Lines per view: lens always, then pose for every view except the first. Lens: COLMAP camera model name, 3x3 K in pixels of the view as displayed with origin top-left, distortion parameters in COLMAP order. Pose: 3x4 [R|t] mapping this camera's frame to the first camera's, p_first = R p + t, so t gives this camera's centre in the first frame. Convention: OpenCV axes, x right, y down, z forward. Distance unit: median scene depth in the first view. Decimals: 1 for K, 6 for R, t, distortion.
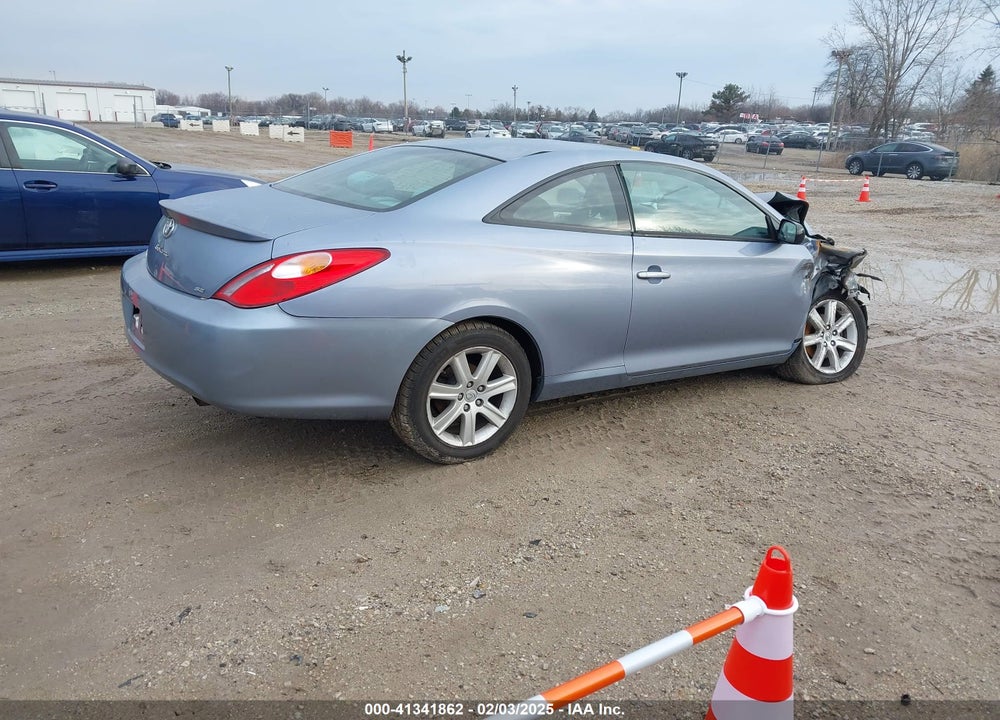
lens RADIAL K [[804.0, 0, 500.0], [0, 804.0, 360.0], [0, 0, 1]] dist [0.032219, -0.008918]
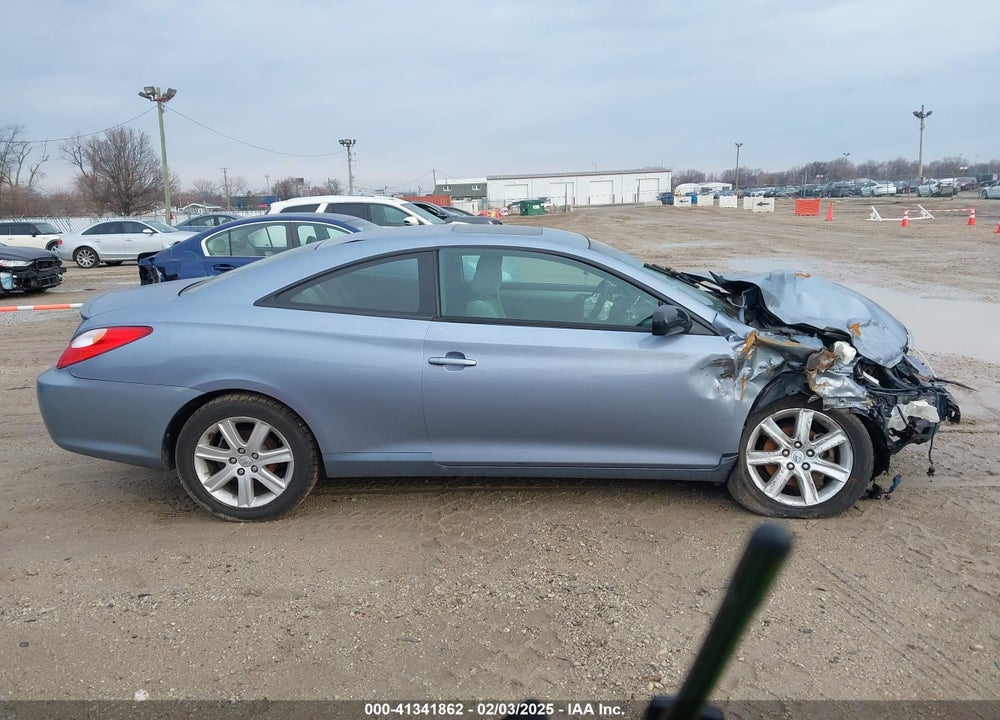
lens RADIAL K [[821.2, 0, 496.2], [0, 821.2, 343.0], [0, 0, 1]] dist [0.002569, -0.005699]
pose [[0.801111, 0.040865, -0.597118, 0.640165], [-0.103947, 0.992004, -0.071569, -0.050627], [0.589420, 0.119404, 0.798954, 0.203376]]
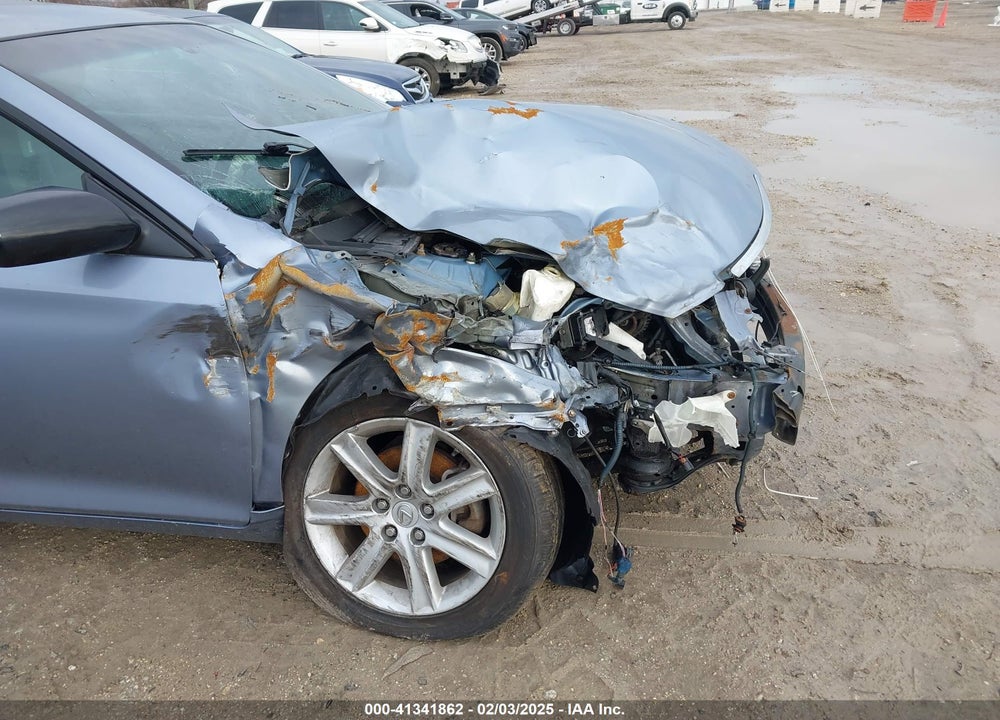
lens RADIAL K [[770.9, 0, 501.9], [0, 770.9, 369.0], [0, 0, 1]] dist [0.073221, -0.125007]
pose [[0.725387, 0.228557, -0.649289, 0.654252], [-0.127032, 0.971513, 0.200063, -0.169571], [0.676518, -0.062643, 0.733757, 0.782394]]
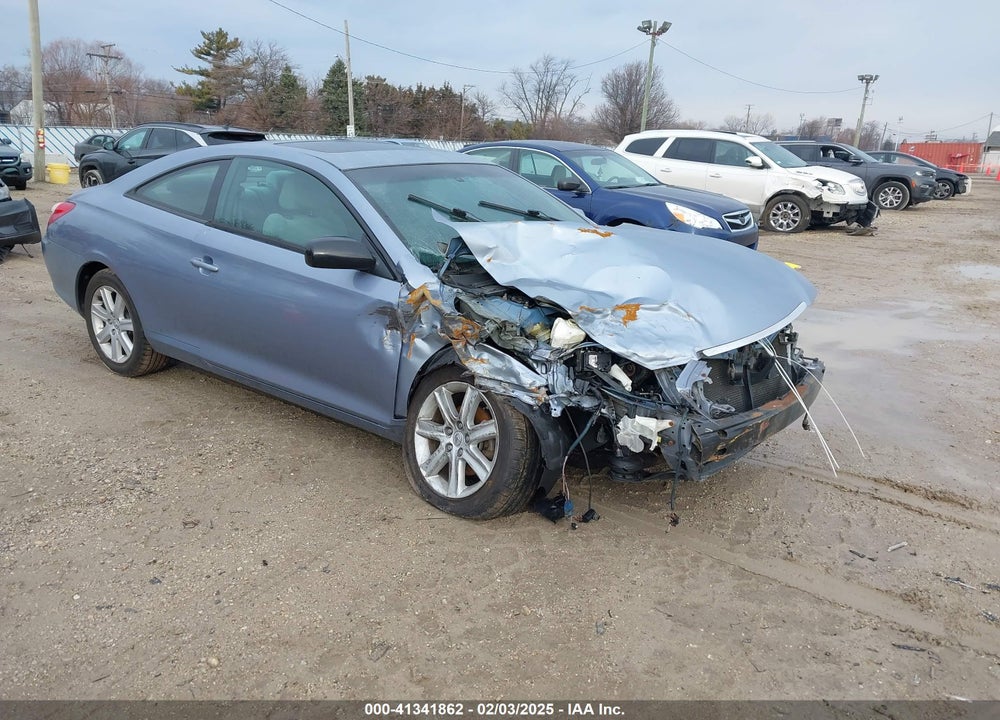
lens RADIAL K [[804.0, 0, 500.0], [0, 804.0, 360.0], [0, 0, 1]] dist [0.032219, -0.008918]
pose [[0.274803, 0.224440, -0.934938, 1.004986], [-0.281161, 0.948630, 0.145087, -0.191852], [0.919474, 0.222998, 0.323790, 0.815469]]
